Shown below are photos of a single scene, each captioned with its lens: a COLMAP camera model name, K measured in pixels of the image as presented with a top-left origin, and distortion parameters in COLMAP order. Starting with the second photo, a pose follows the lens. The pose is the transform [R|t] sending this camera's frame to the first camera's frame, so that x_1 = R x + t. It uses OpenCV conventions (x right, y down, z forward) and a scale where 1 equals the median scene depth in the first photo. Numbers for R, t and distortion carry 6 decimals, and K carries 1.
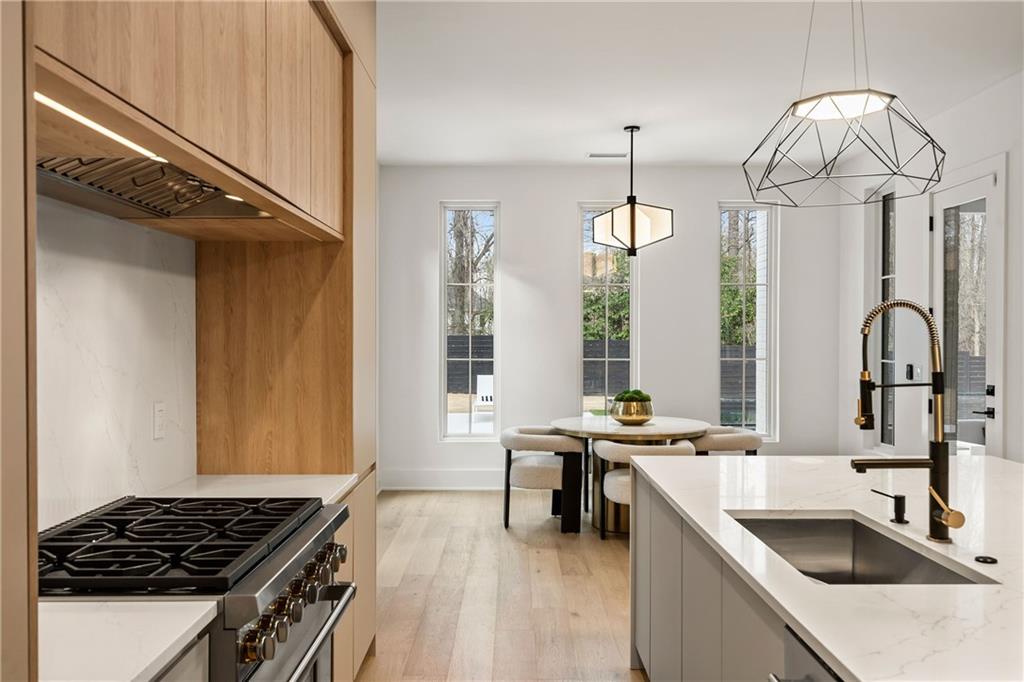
lens RADIAL K [[827.2, 0, 507.9], [0, 827.2, 347.0], [0, 0, 1]] dist [0.010042, 0.012026]
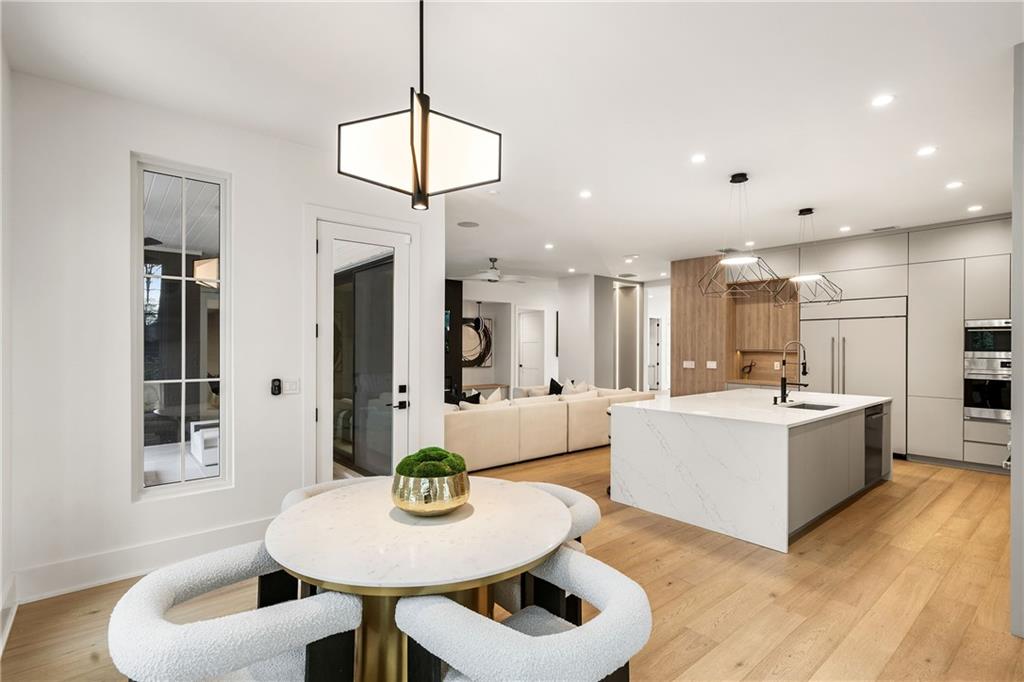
lens RADIAL K [[491.1, 0, 511.6], [0, 491.1, 345.2], [0, 0, 1]] dist [0.003323, 0.001834]
pose [[-0.650790, 0.002694, 0.759253, -0.138348], [0.010275, 0.999933, 0.005259, -0.019771], [-0.759188, 0.011224, -0.650775, 1.185359]]
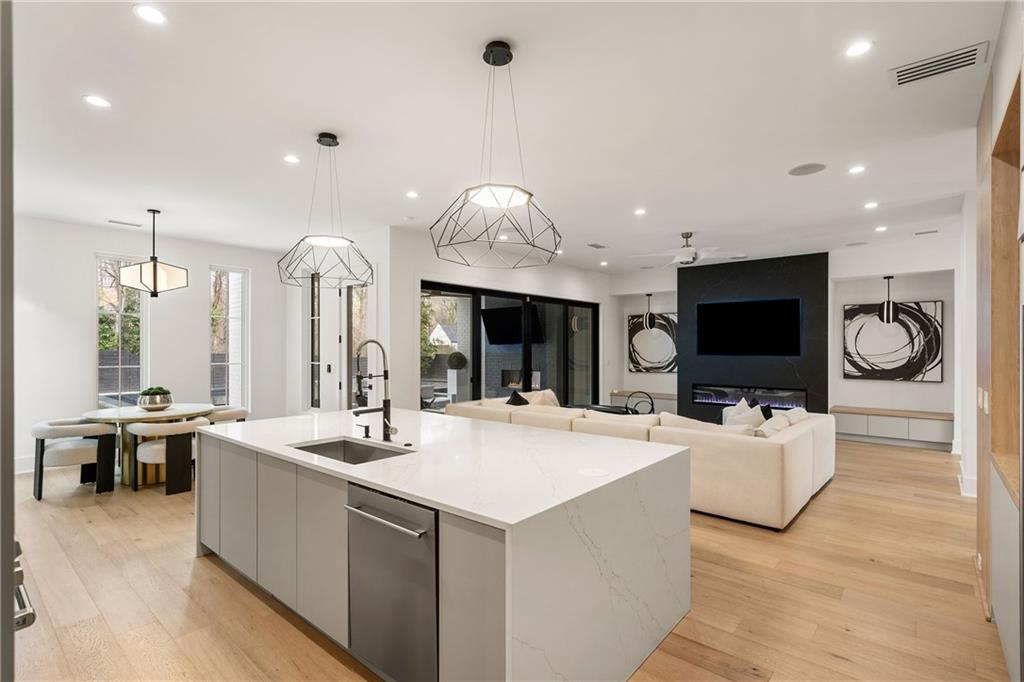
lens RADIAL K [[491.0, 0, 515.4], [0, 491.0, 347.5], [0, 0, 1]] dist [-0.001842, 0.001090]
pose [[0.645967, -0.001947, 0.763363, -0.106237], [0.009809, 0.999935, -0.005749, -0.007906], [-0.763302, 0.011202, 0.645944, -0.064022]]
